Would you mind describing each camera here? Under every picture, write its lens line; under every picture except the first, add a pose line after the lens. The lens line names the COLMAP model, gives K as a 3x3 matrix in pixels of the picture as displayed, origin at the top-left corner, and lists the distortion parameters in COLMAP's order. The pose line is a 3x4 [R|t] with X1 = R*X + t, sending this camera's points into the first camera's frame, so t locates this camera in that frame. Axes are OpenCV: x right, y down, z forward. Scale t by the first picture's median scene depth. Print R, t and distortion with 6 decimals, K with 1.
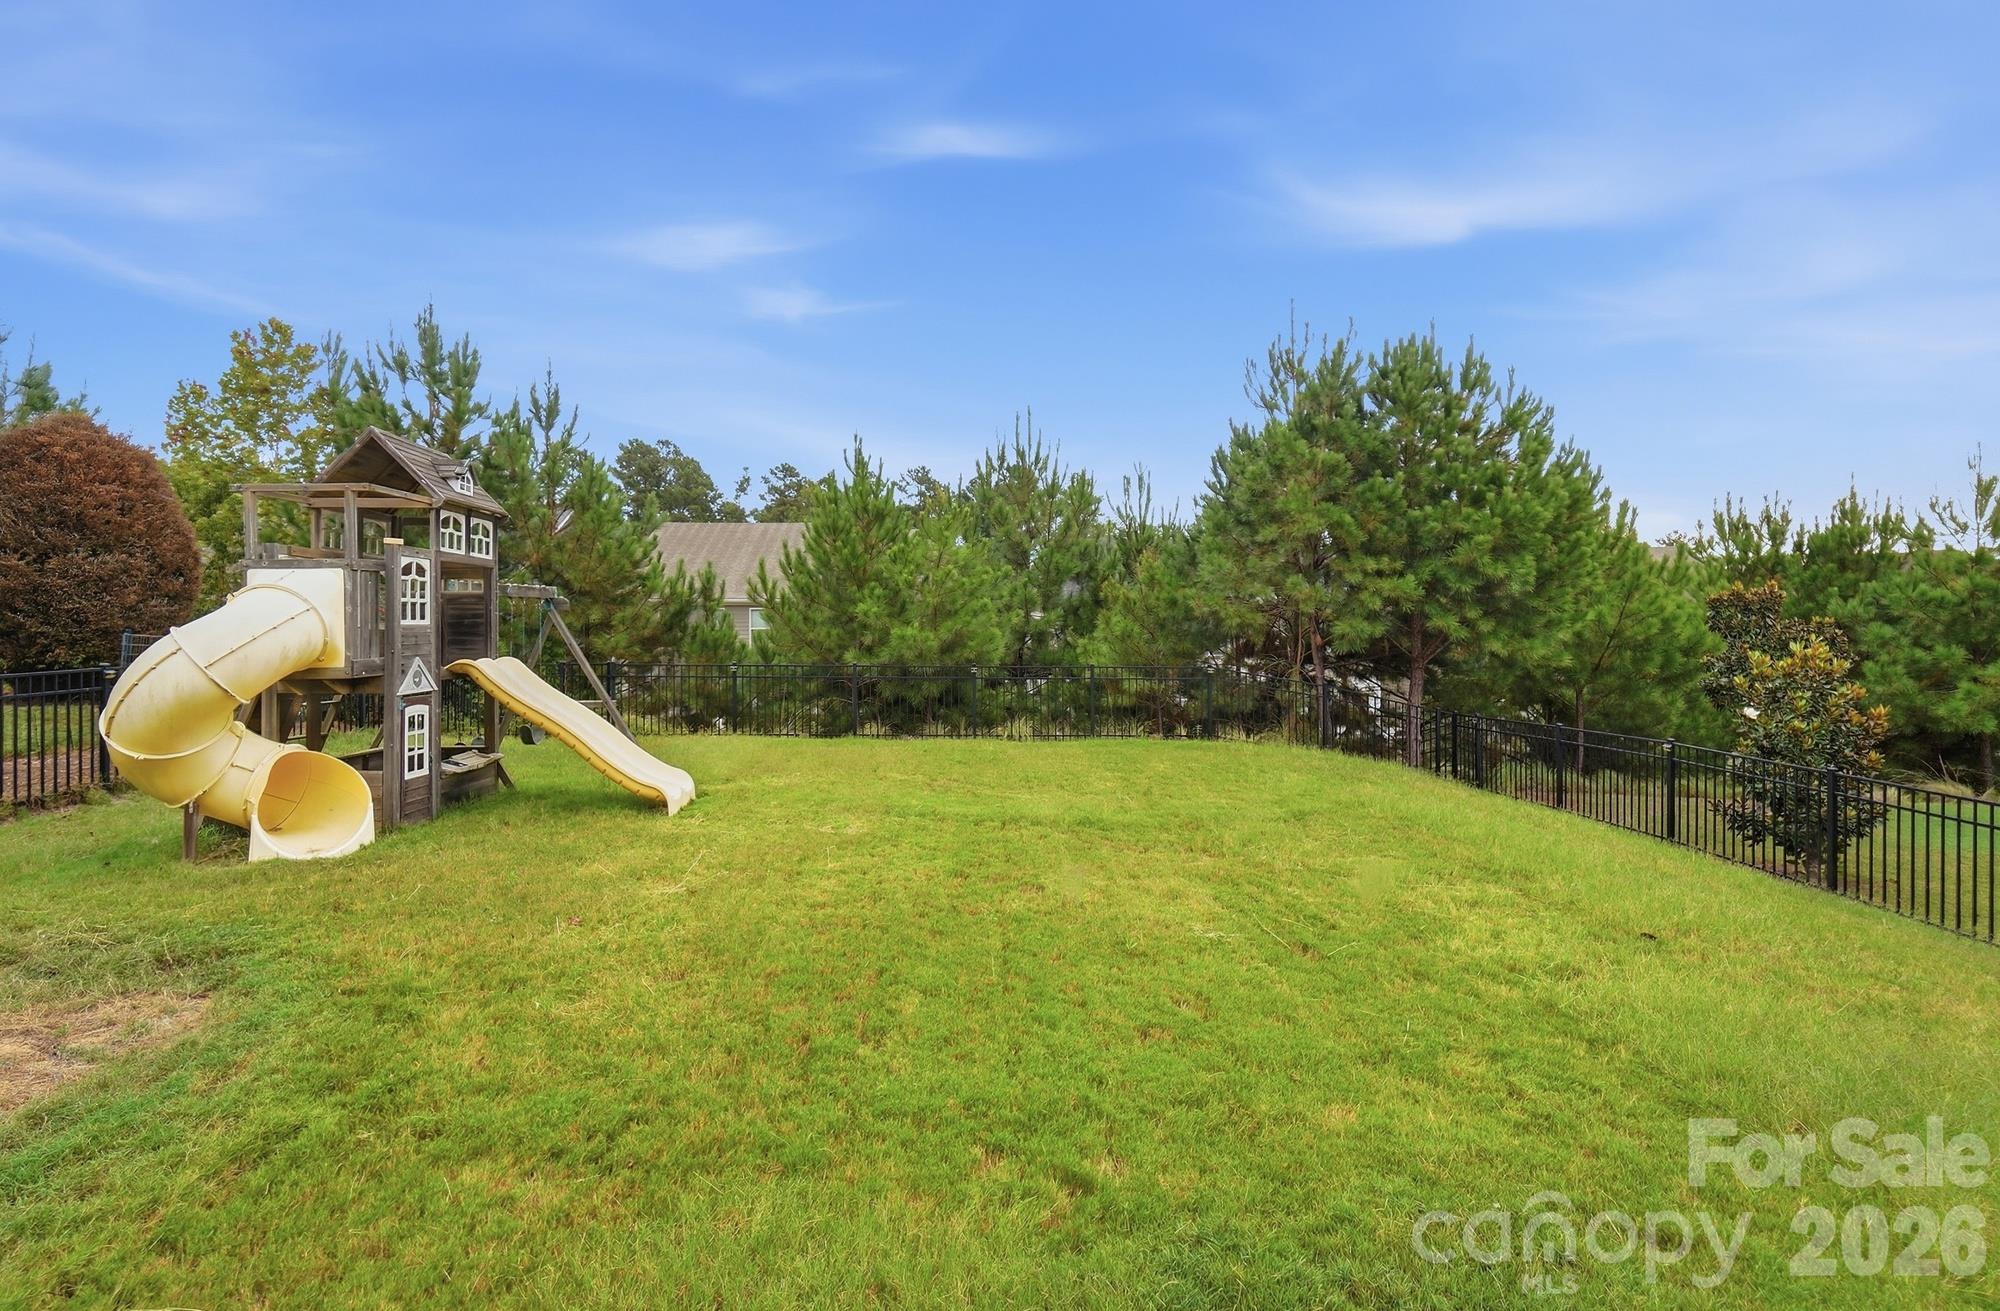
lens RADIAL K [[912.8, 0, 965.2], [0, 912.8, 623.9], [0, 0, 1]] dist [-0.000437, 0.000319]
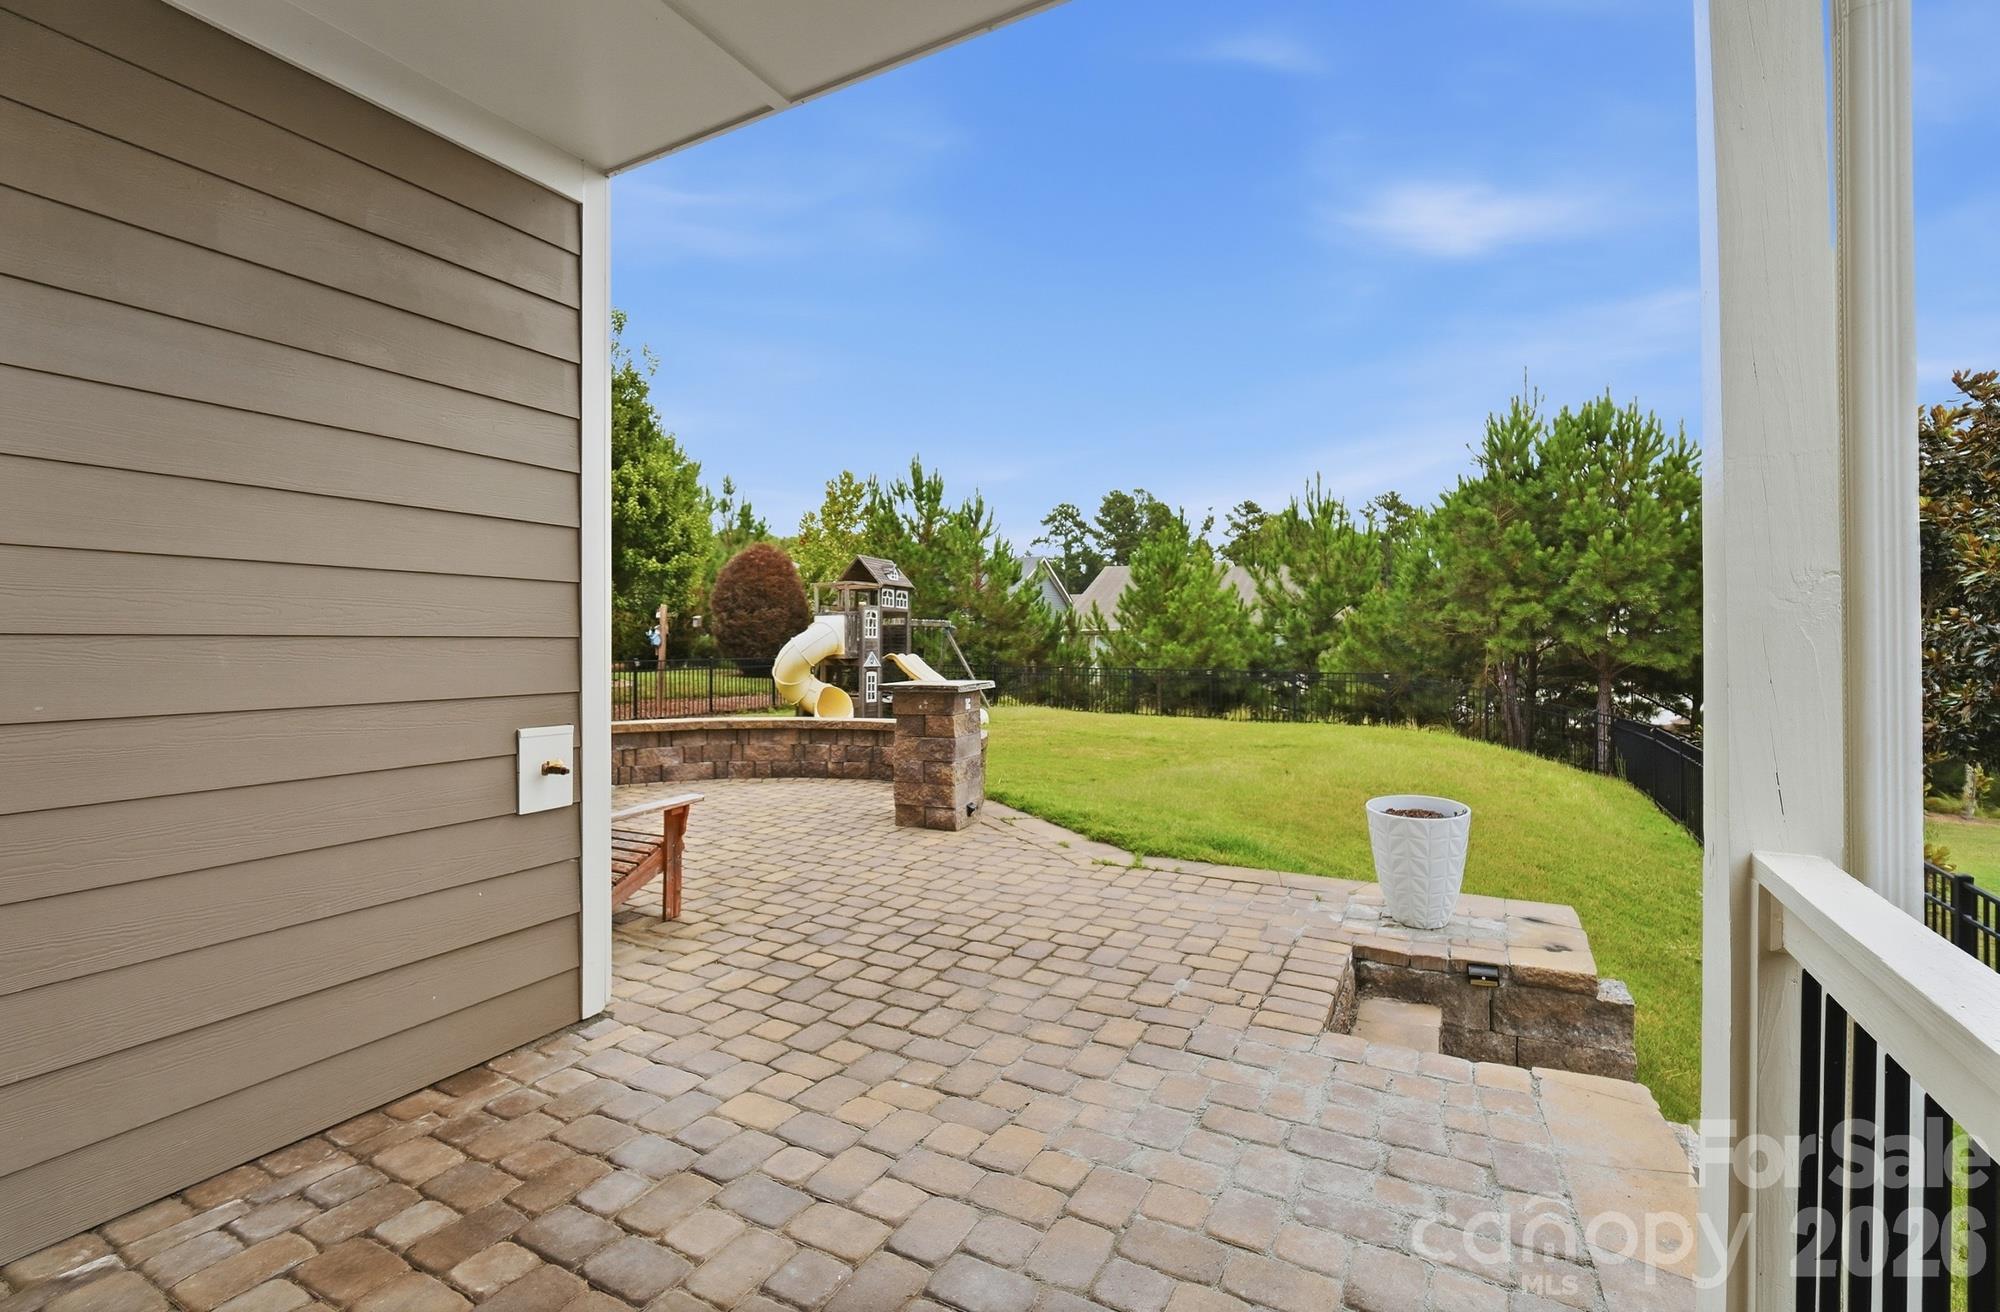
lens RADIAL K [[912.8, 0, 965.2], [0, 912.8, 624.4], [0, 0, 1]] dist [-0.000437, 0.000319]
pose [[0.855423, -0.012590, -0.517777, 0.370127], [-0.004260, 0.999500, -0.031342, 0.017370], [0.517913, 0.029016, 0.854941, -0.400540]]
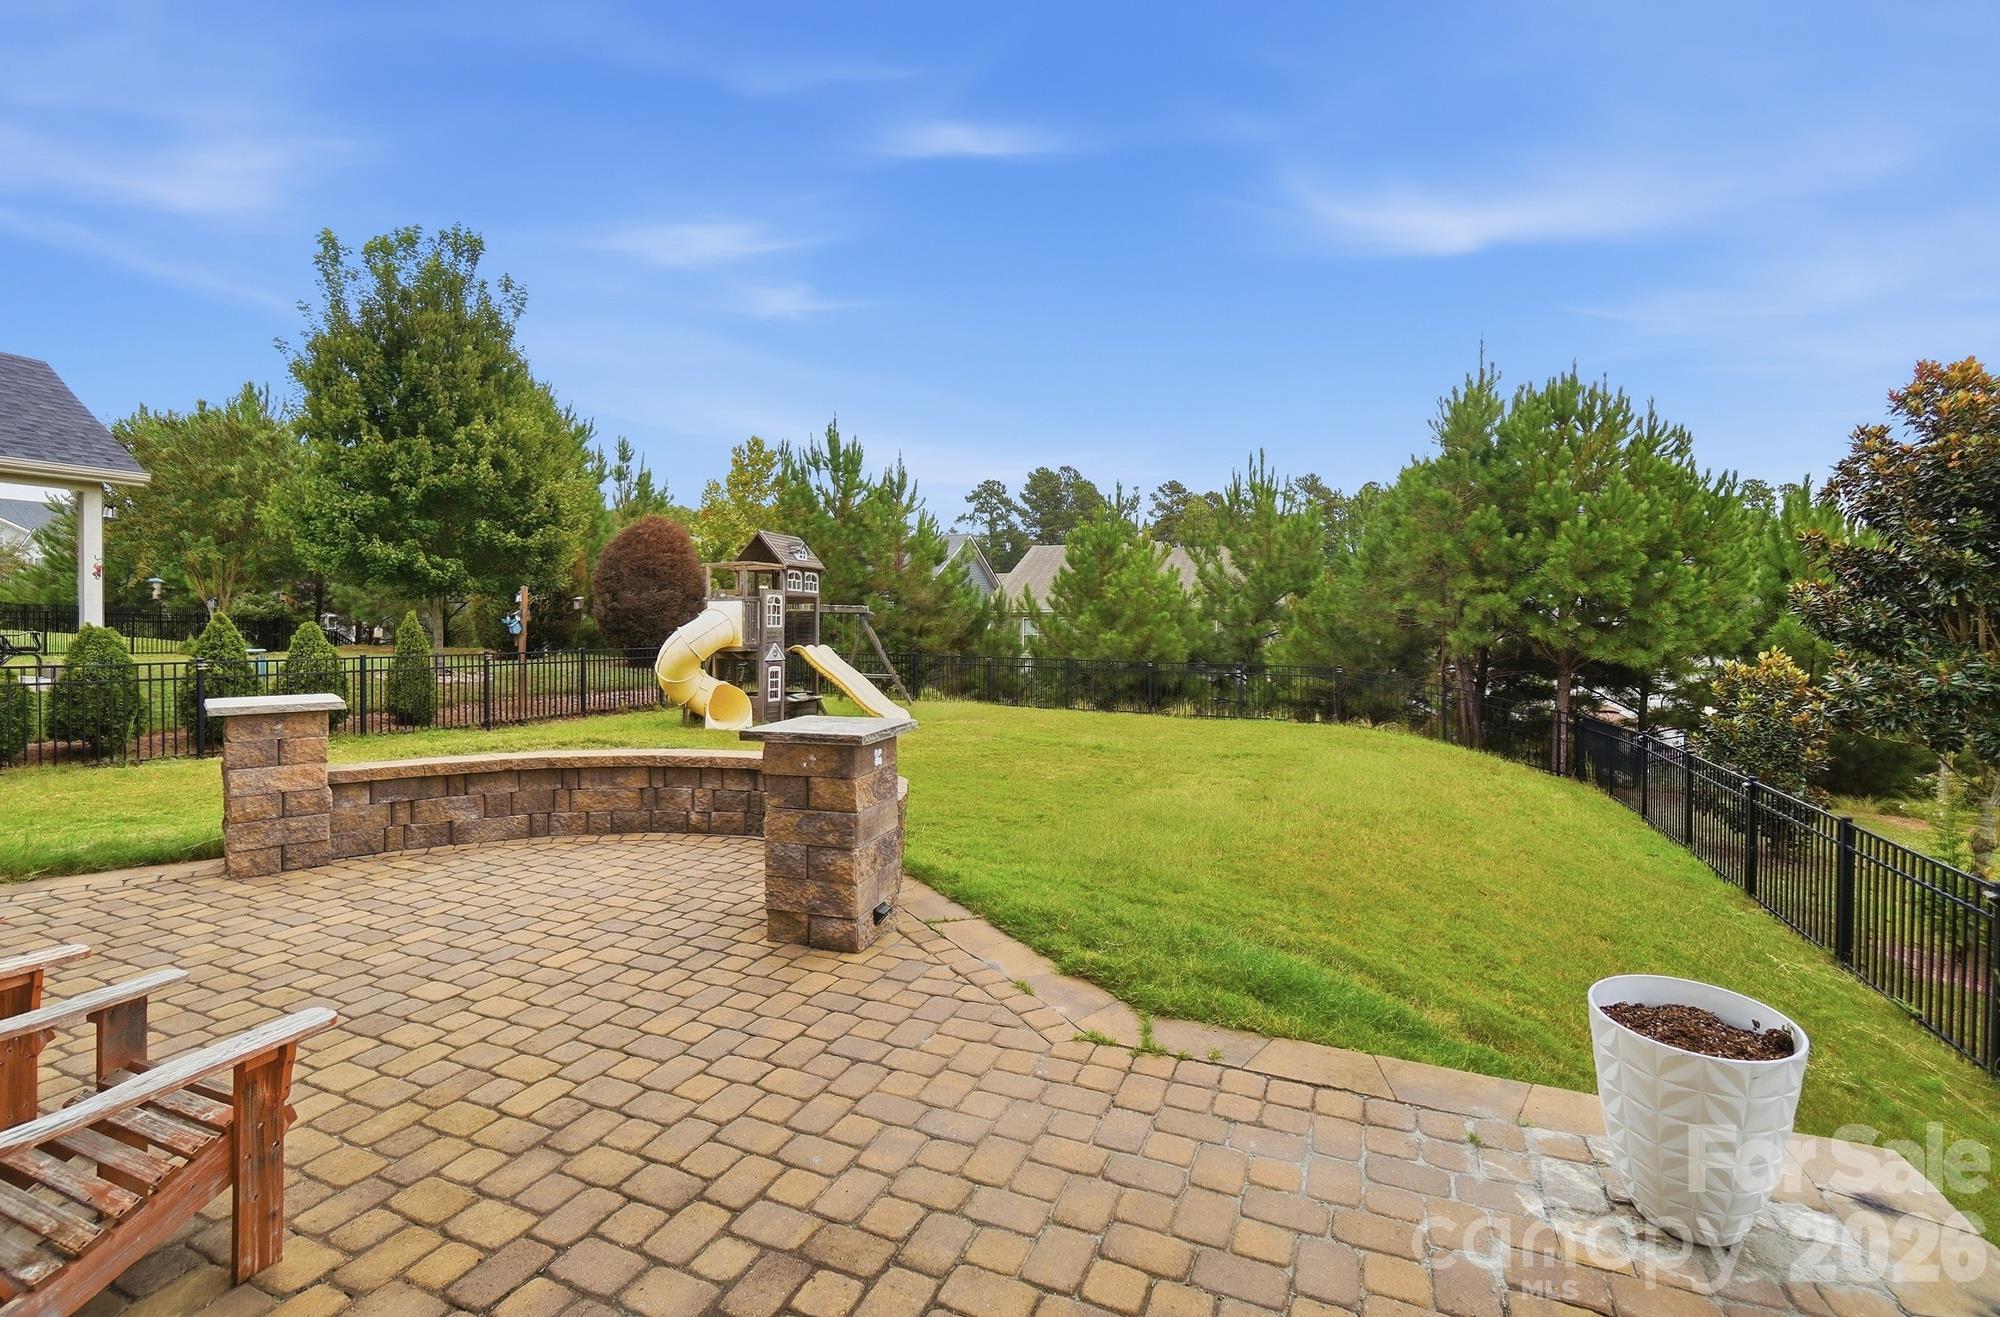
lens RADIAL K [[912.8, 0, 965.2], [0, 912.8, 626.9], [0, 0, 1]] dist [-0.000437, 0.000319]
pose [[0.896455, 0.007274, -0.443074, 0.305009], [-0.010077, 0.999941, -0.003972, 0.001908], [0.443019, 0.008026, 0.896476, -0.285865]]
